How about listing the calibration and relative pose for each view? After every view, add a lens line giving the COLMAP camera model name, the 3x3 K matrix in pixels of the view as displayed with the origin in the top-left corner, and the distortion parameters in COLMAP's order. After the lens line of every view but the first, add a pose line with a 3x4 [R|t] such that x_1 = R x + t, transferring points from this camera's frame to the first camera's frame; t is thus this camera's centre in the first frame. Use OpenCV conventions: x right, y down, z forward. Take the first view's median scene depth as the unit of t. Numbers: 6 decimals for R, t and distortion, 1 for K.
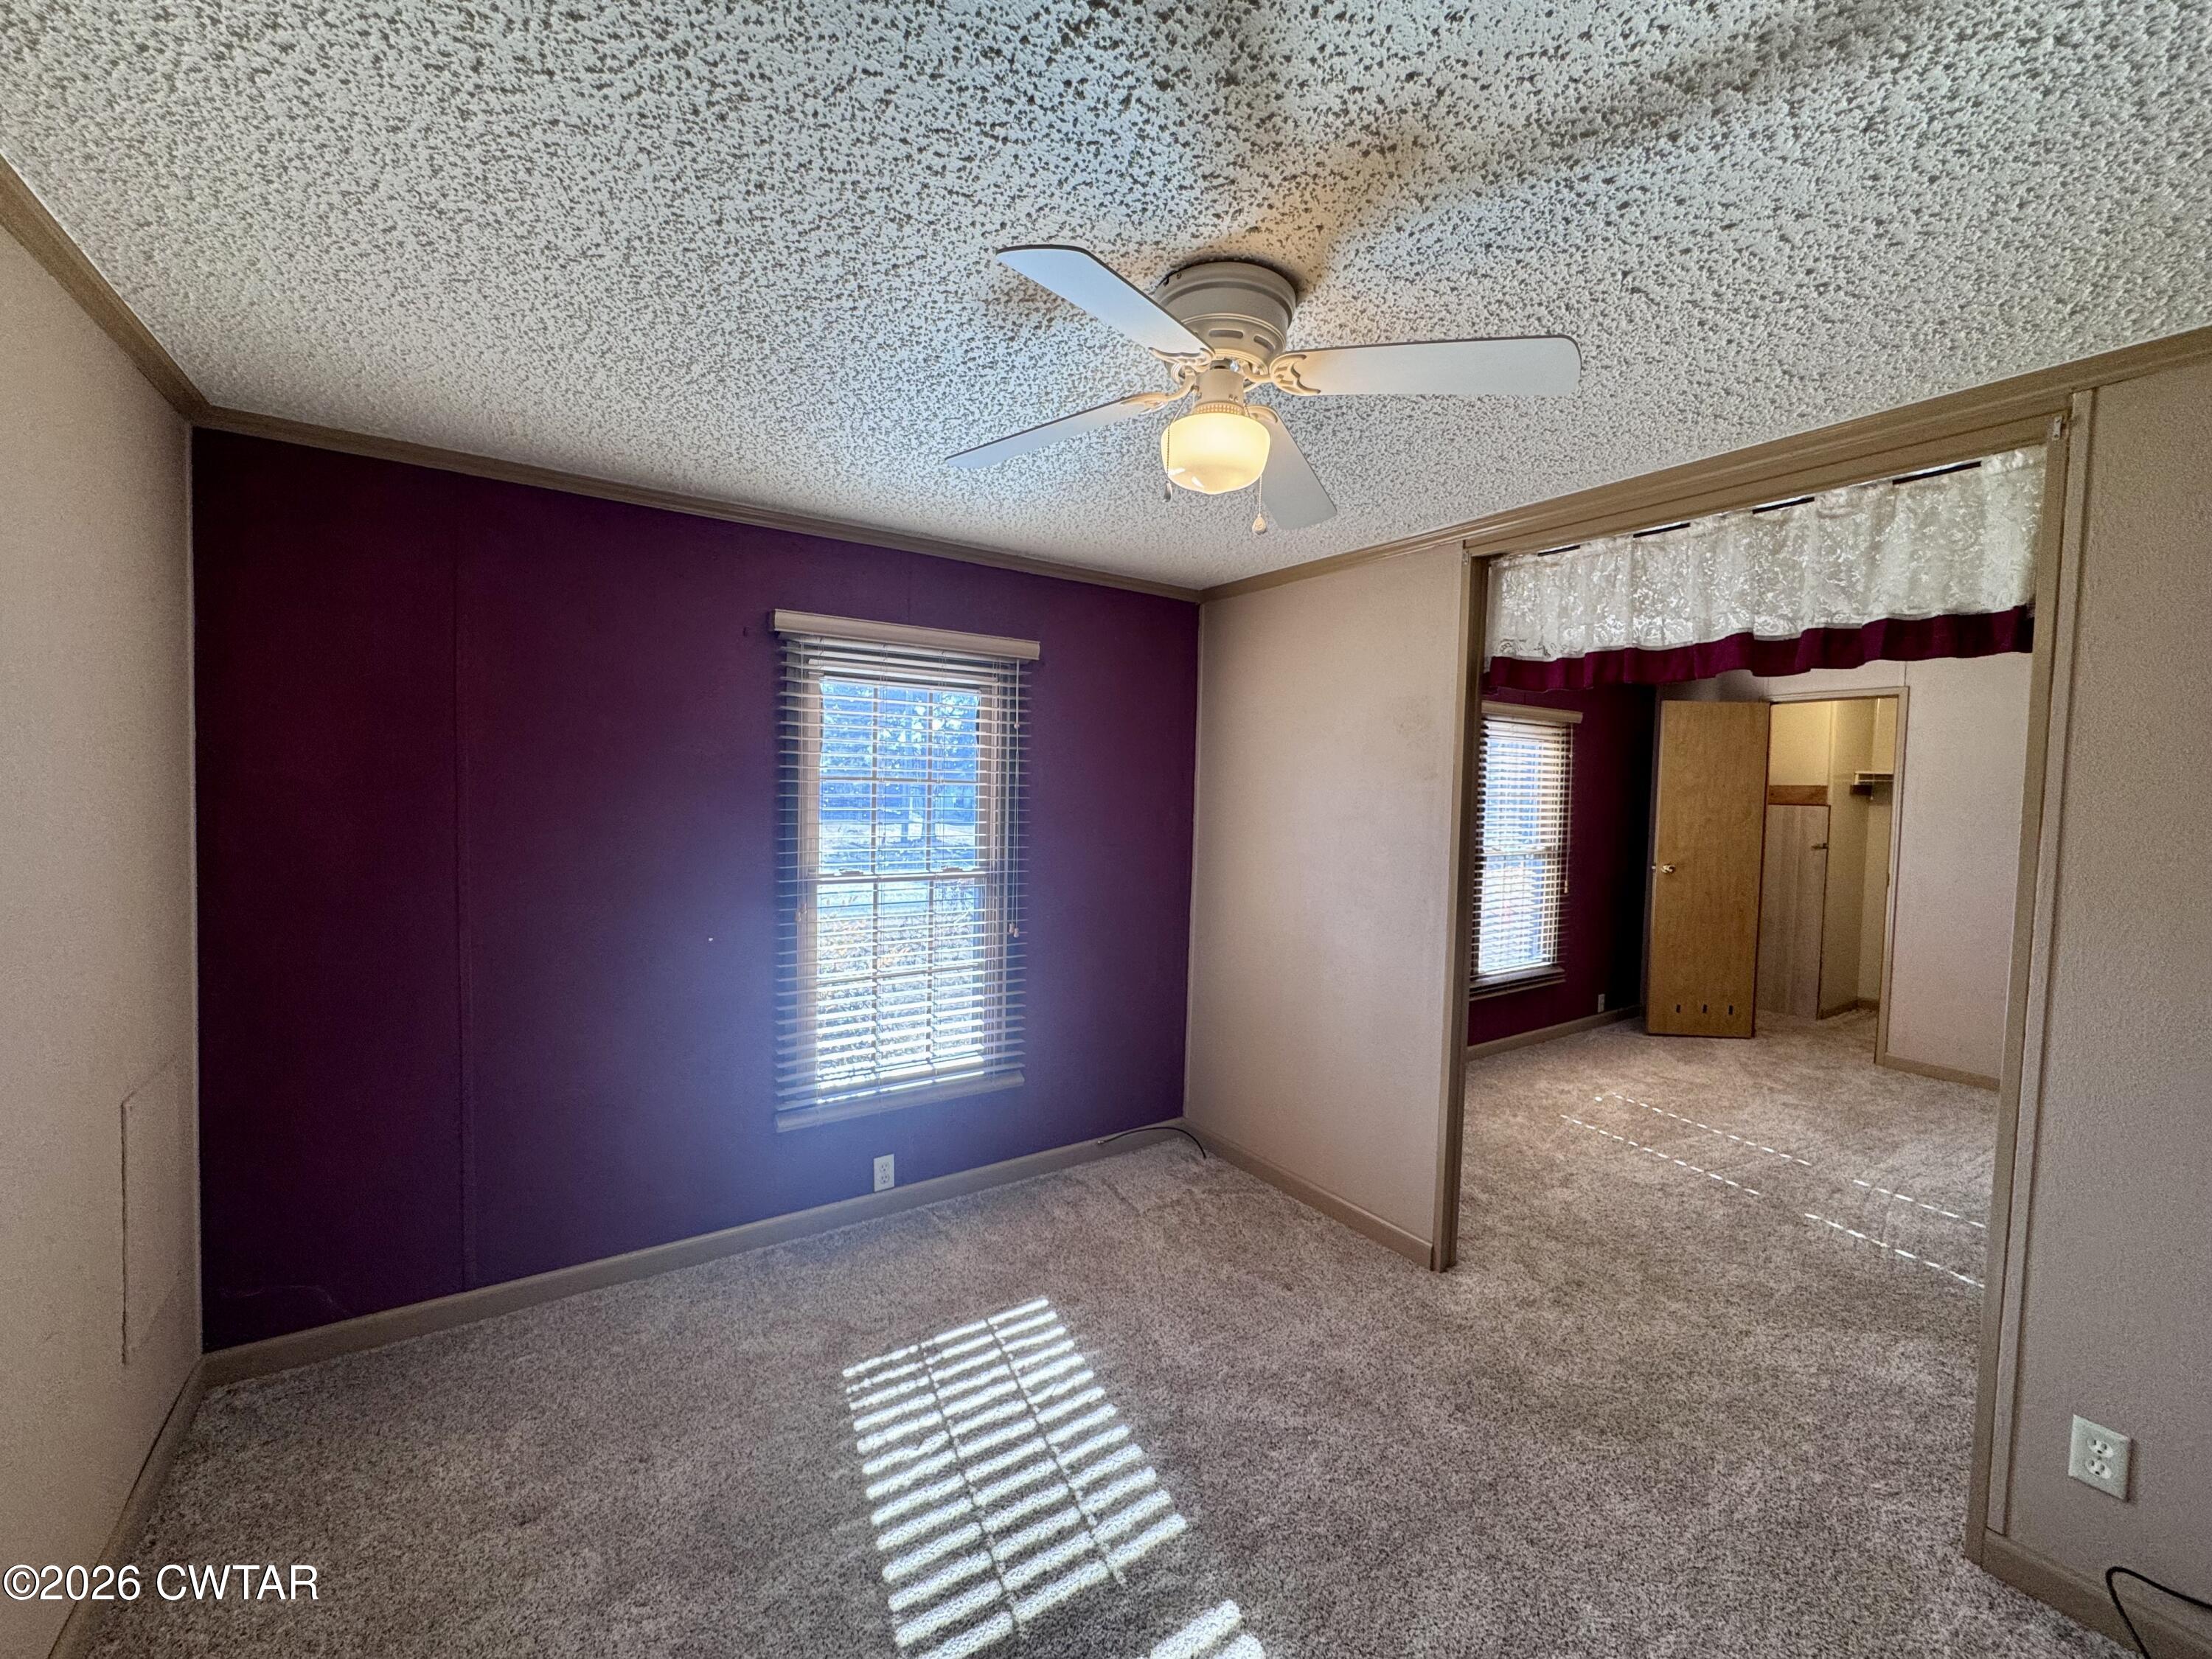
lens RADIAL K [[880.2, 0, 1104.7], [0, 880.2, 829.9], [0, 0, 1]] dist [-0.005145, 0.001789]
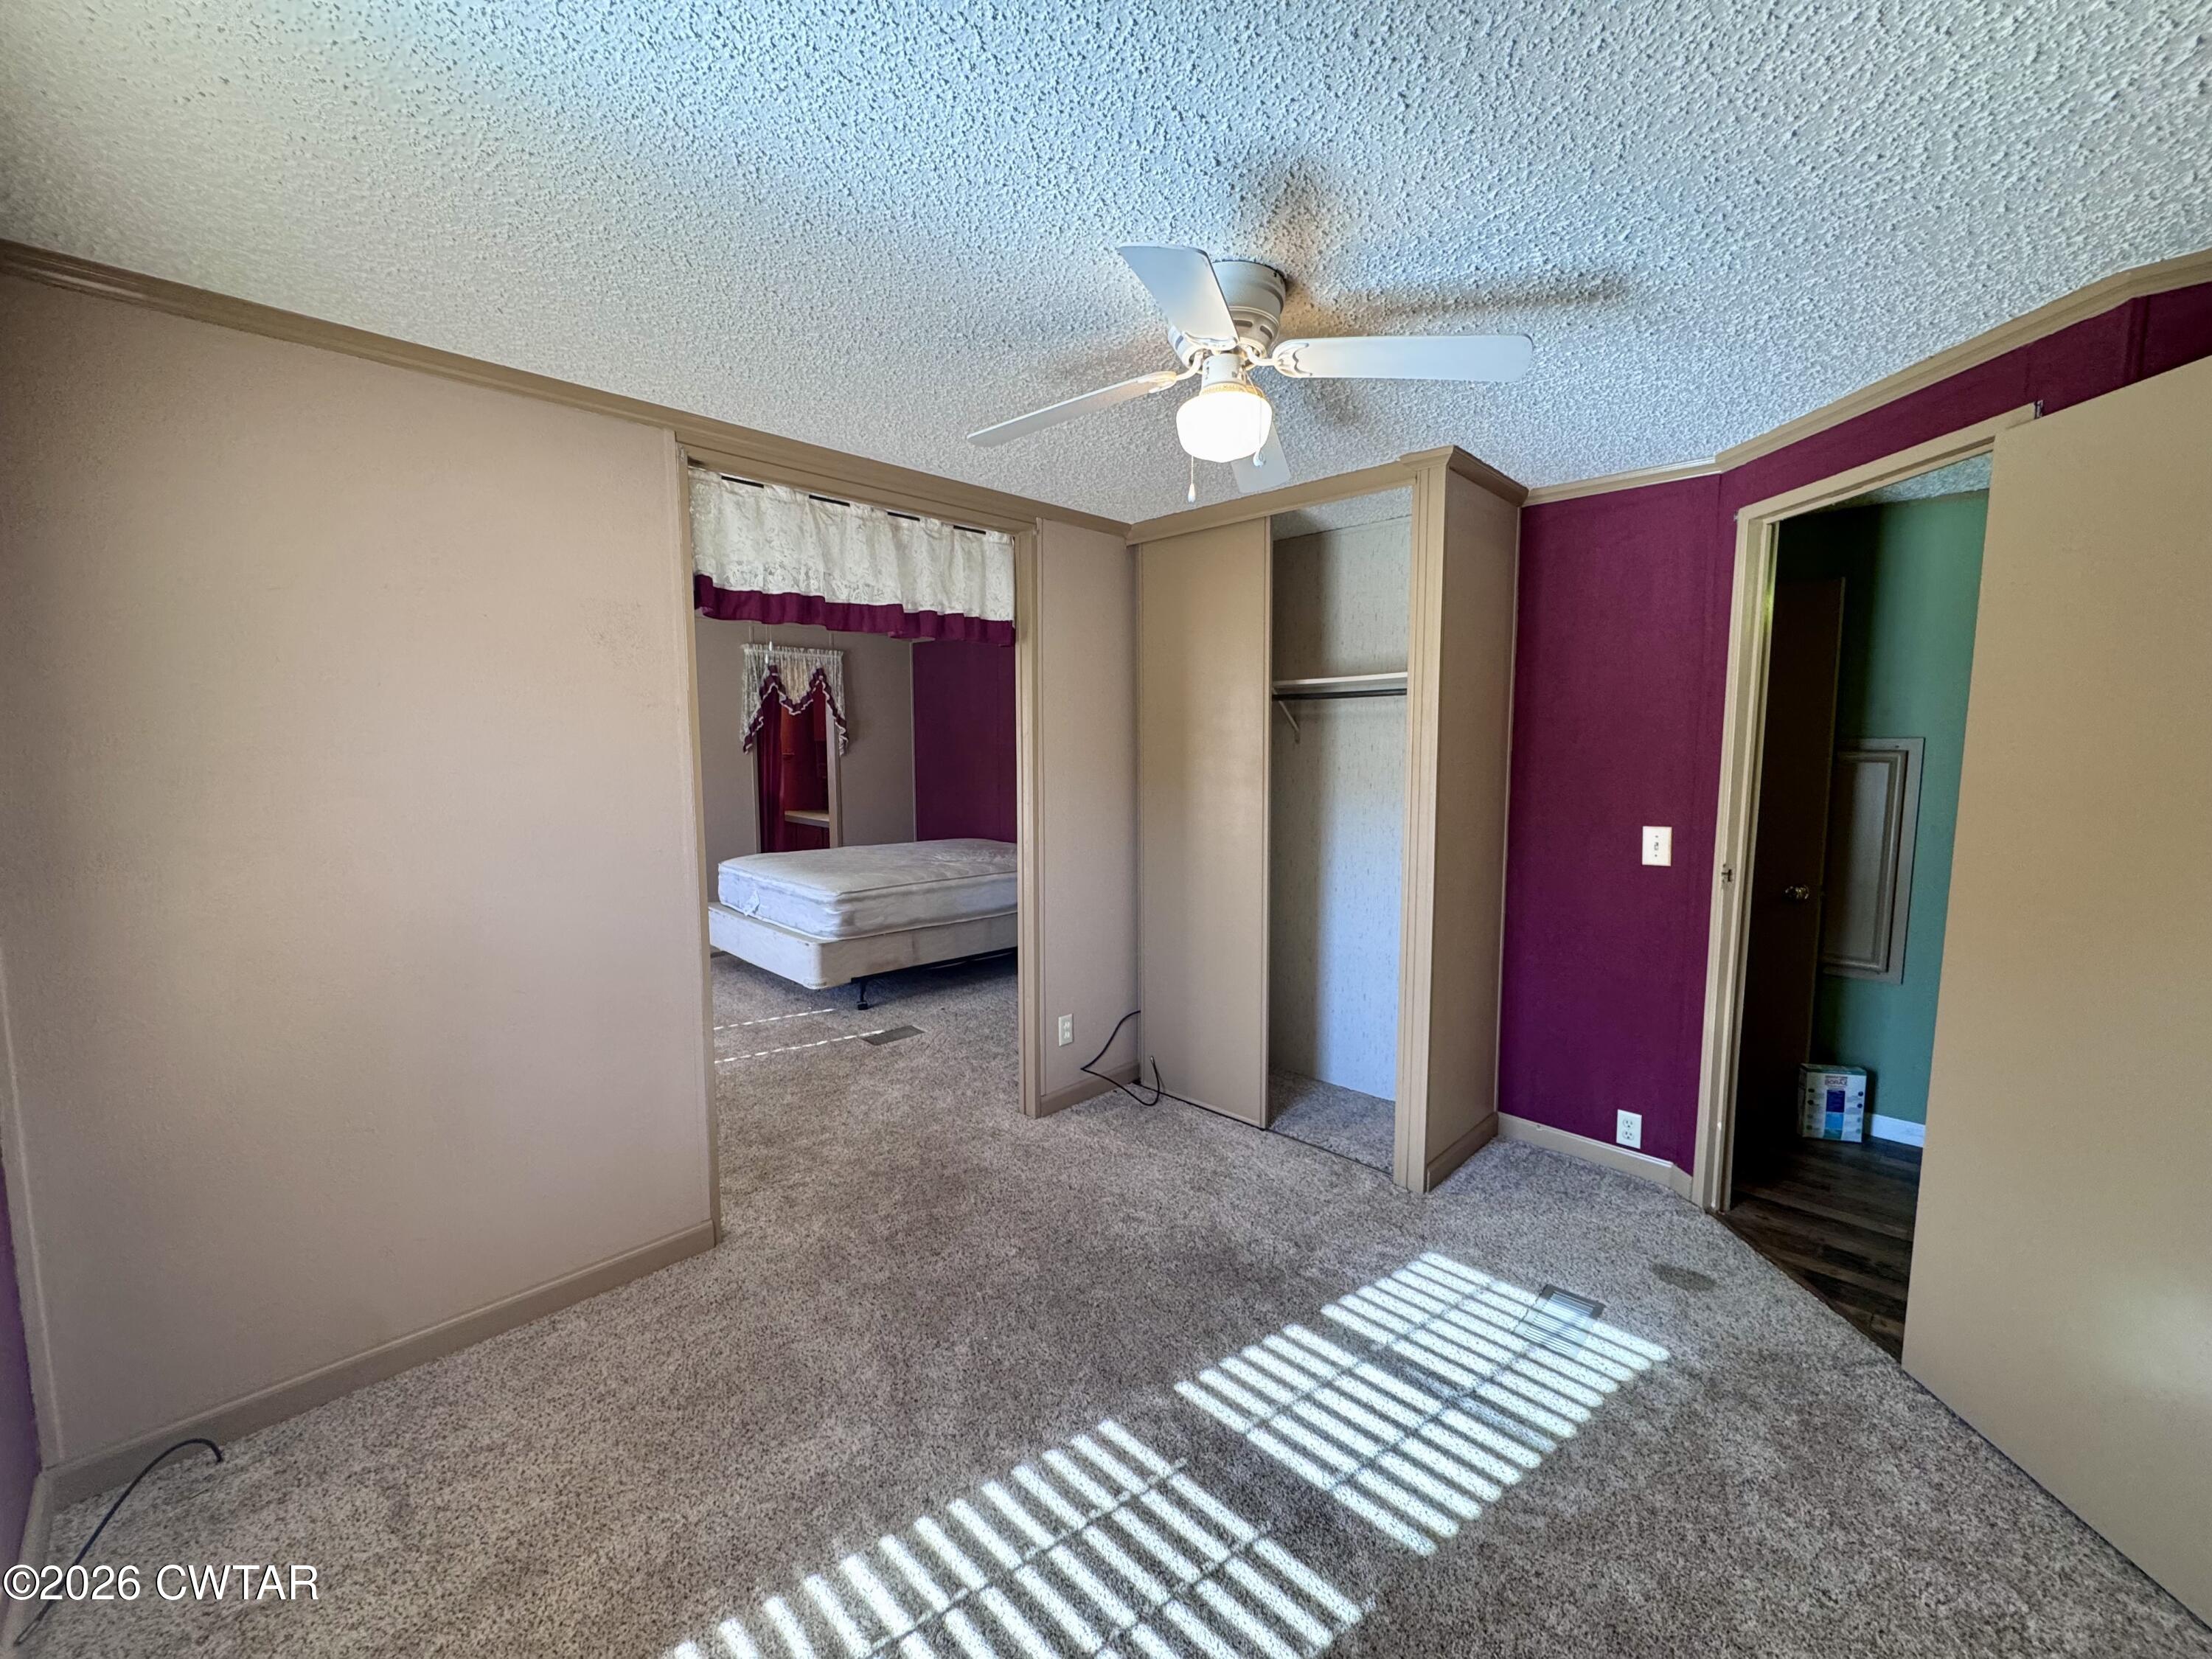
lens RADIAL K [[880.2, 0, 1108.0], [0, 880.2, 823.4], [0, 0, 1]] dist [-0.005145, 0.001789]
pose [[-0.191304, -0.115924, 0.974661, -0.719765], [0.044320, 0.990968, 0.126563, -0.044914], [-0.980530, 0.067409, -0.184438, 0.968256]]
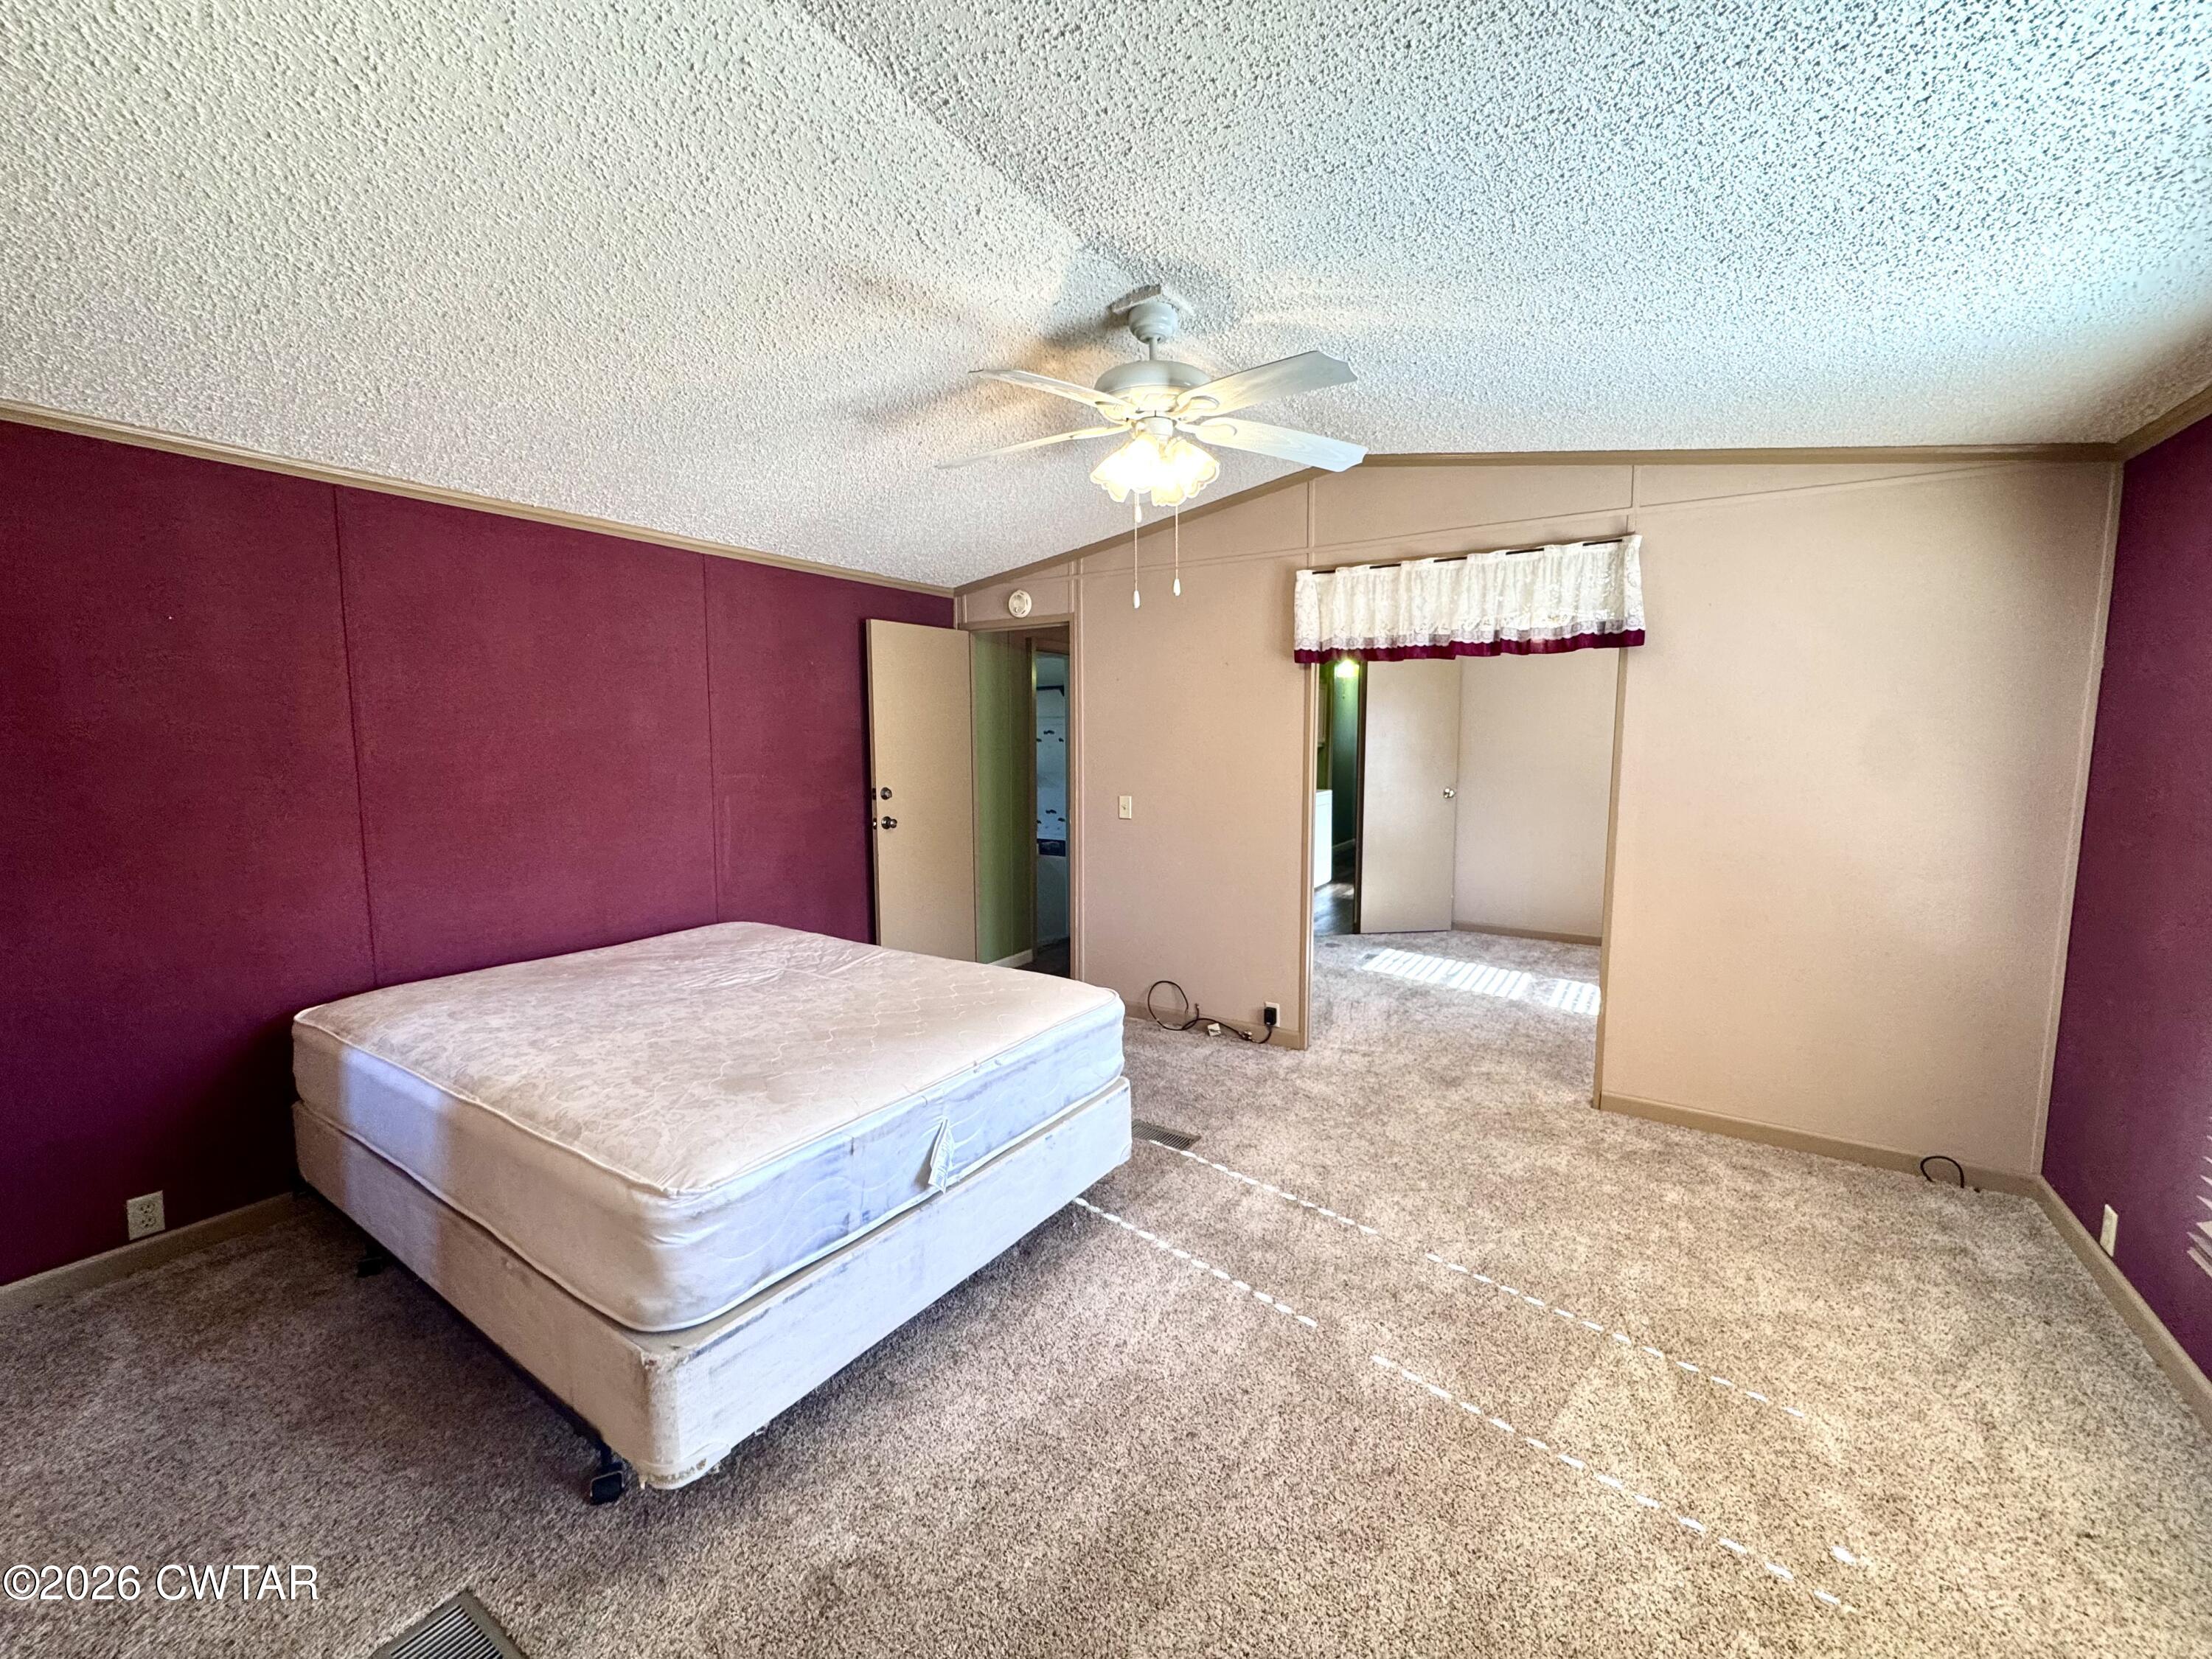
lens RADIAL K [[880.2, 0, 1107.9], [0, 880.2, 827.4], [0, 0, 1]] dist [-0.005145, 0.001789]
pose [[-0.916979, 0.009167, -0.398829, 2.069533], [-0.048327, 0.989821, 0.133862, -0.073829], [0.395997, 0.142023, -0.907202, 2.457412]]
